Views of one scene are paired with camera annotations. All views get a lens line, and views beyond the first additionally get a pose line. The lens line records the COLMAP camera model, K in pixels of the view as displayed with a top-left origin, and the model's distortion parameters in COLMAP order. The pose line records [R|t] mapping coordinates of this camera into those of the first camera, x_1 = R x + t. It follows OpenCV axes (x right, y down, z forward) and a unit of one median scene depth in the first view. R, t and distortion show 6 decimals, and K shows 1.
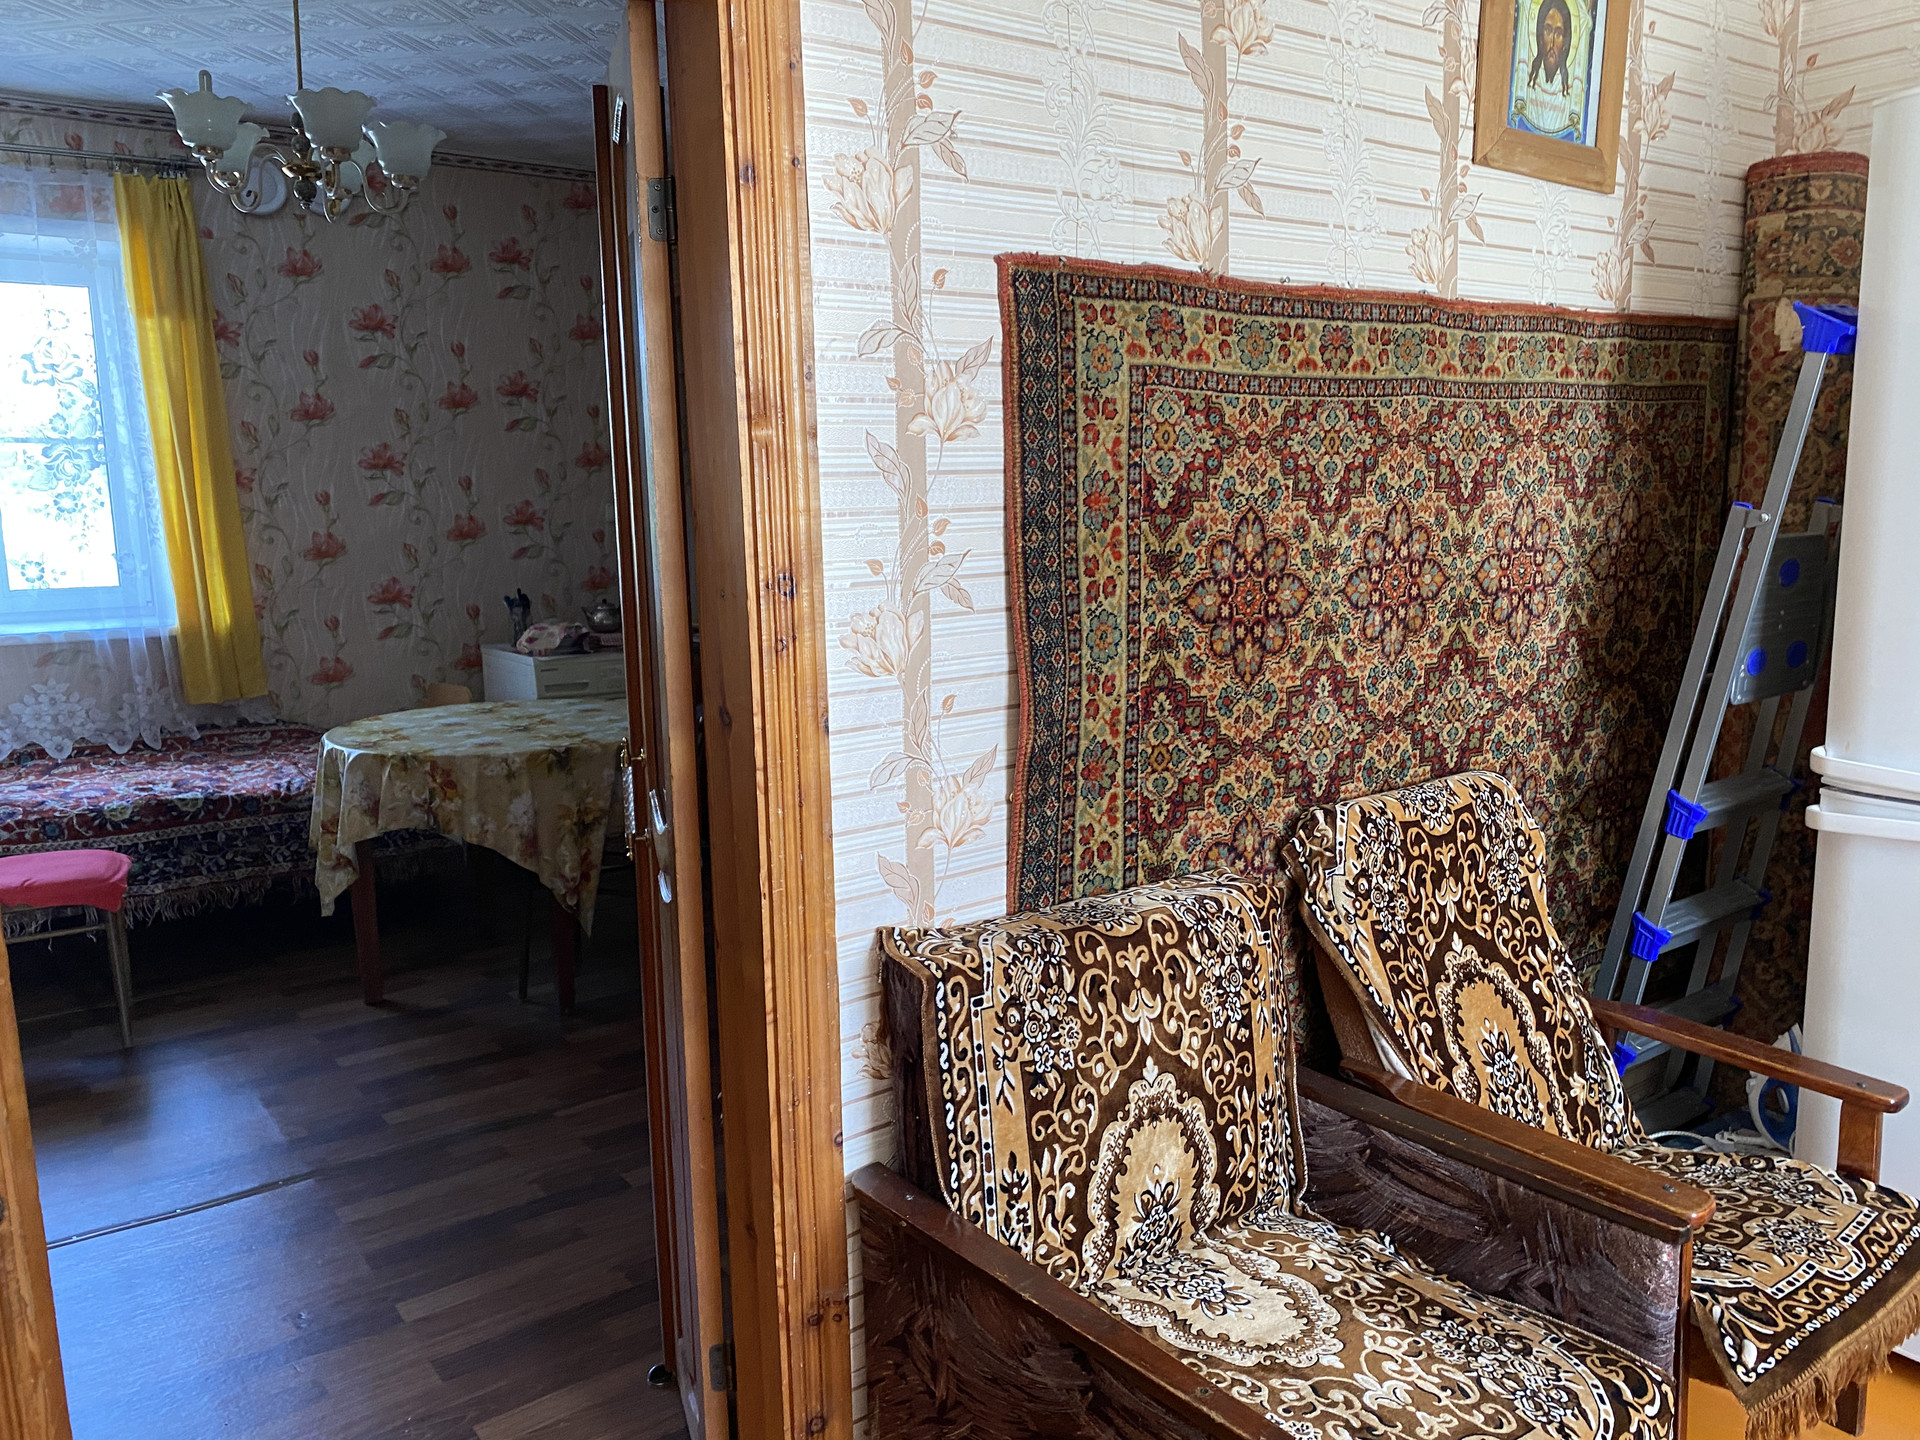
lens RADIAL K [[1459.7, 0, 960.0], [0, 1459.7, 720.0], [0, 0, 1]] dist [0.005150, -0.006763]
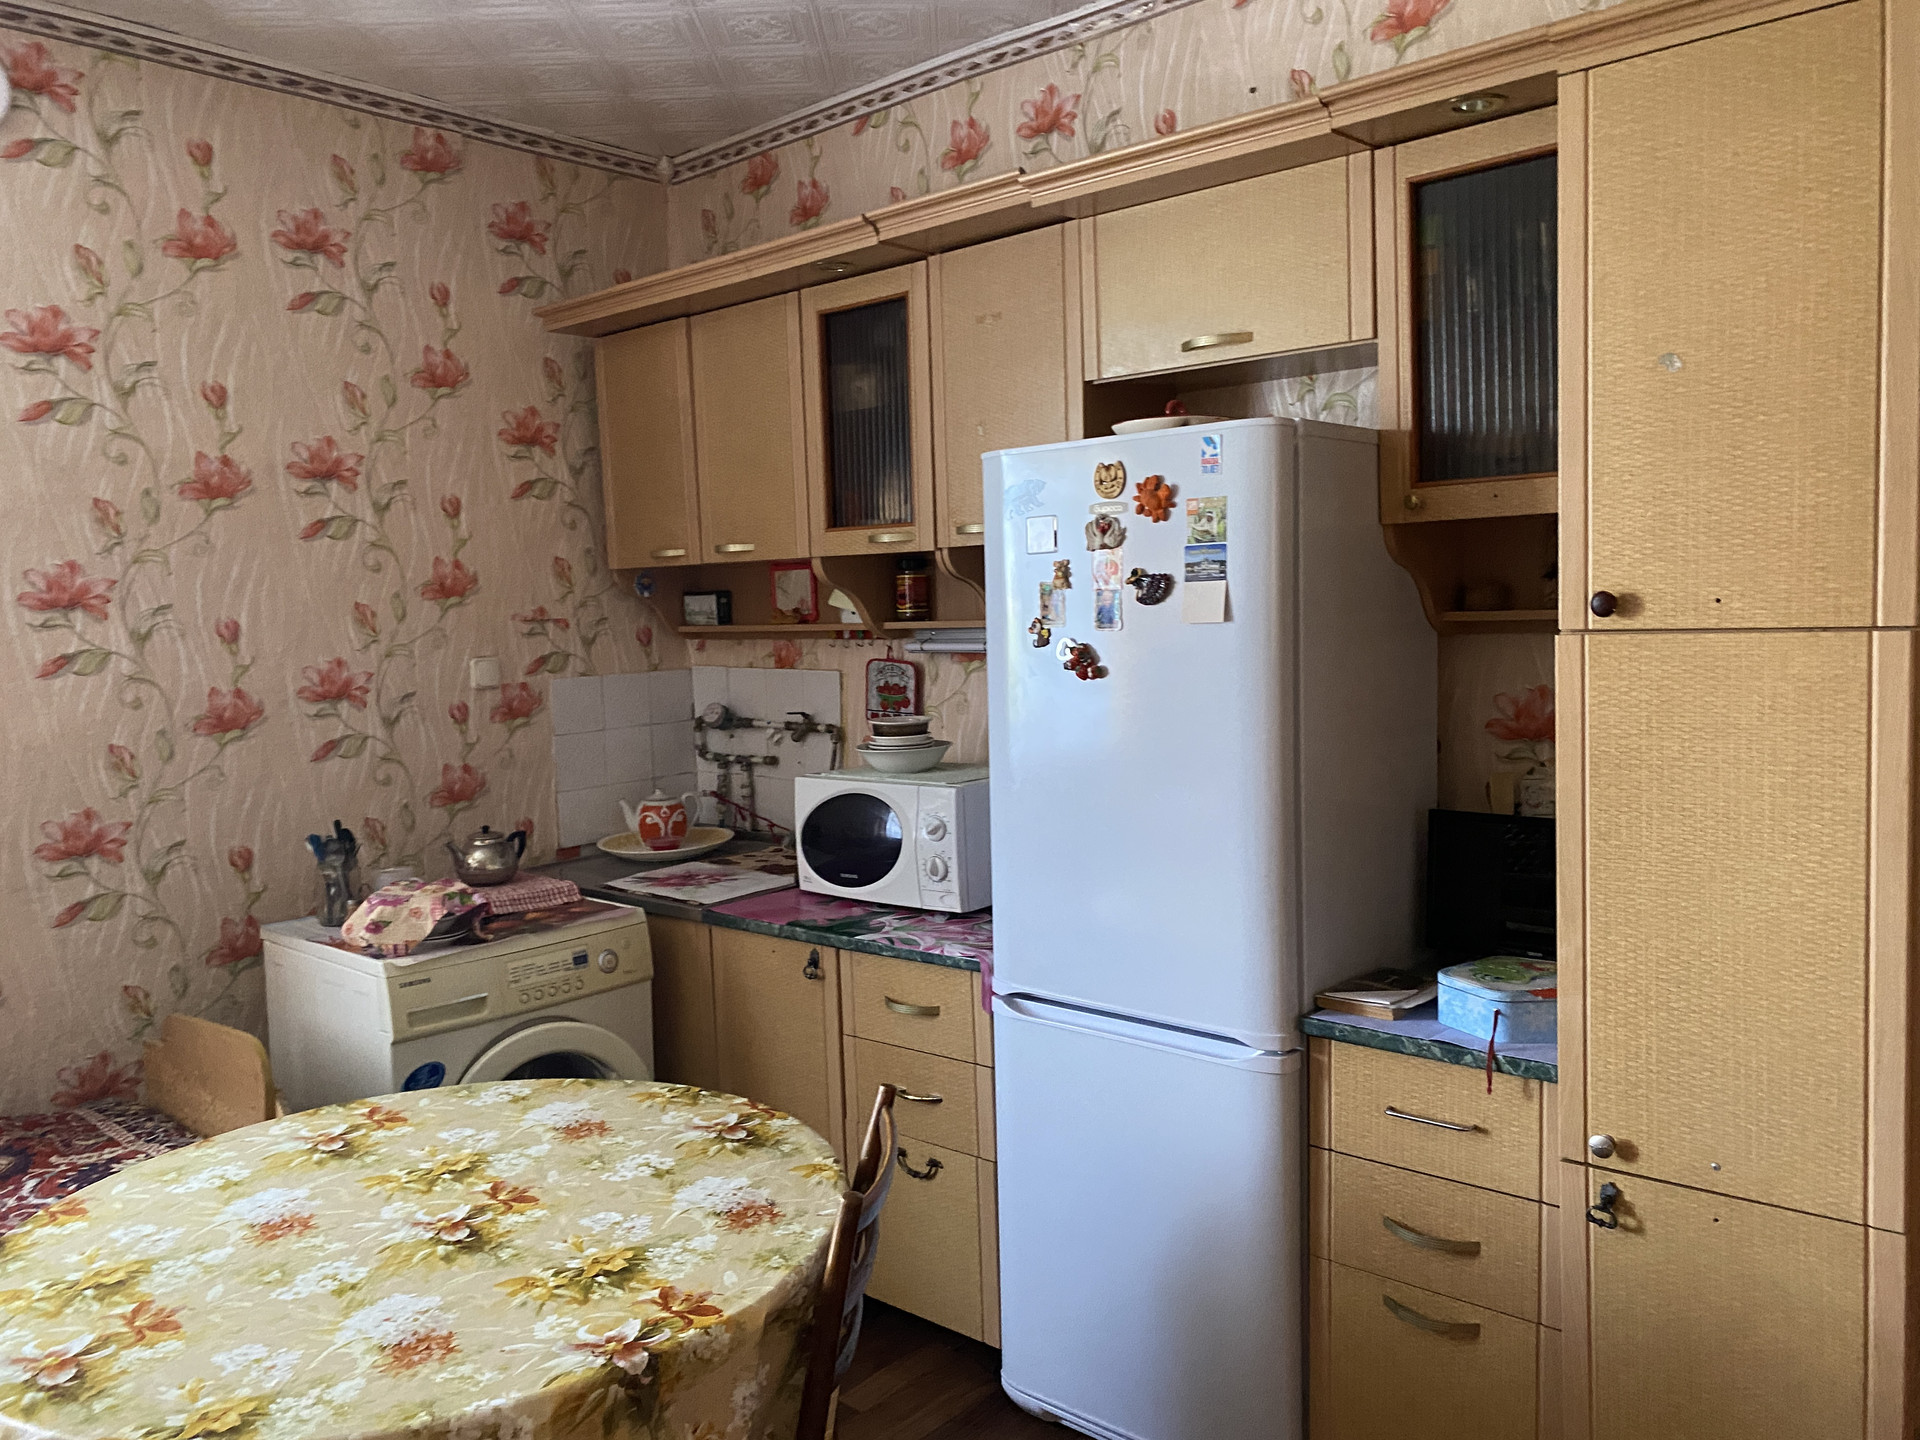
lens RADIAL K [[1459.7, 0, 960.0], [0, 1459.7, 720.0], [0, 0, 1]] dist [0.005150, -0.006763]
pose [[0.981545, -0.029931, 0.188877, -0.173250], [0.045929, 0.995664, -0.080896, -0.071846], [-0.185636, 0.088078, 0.978663, 0.411487]]
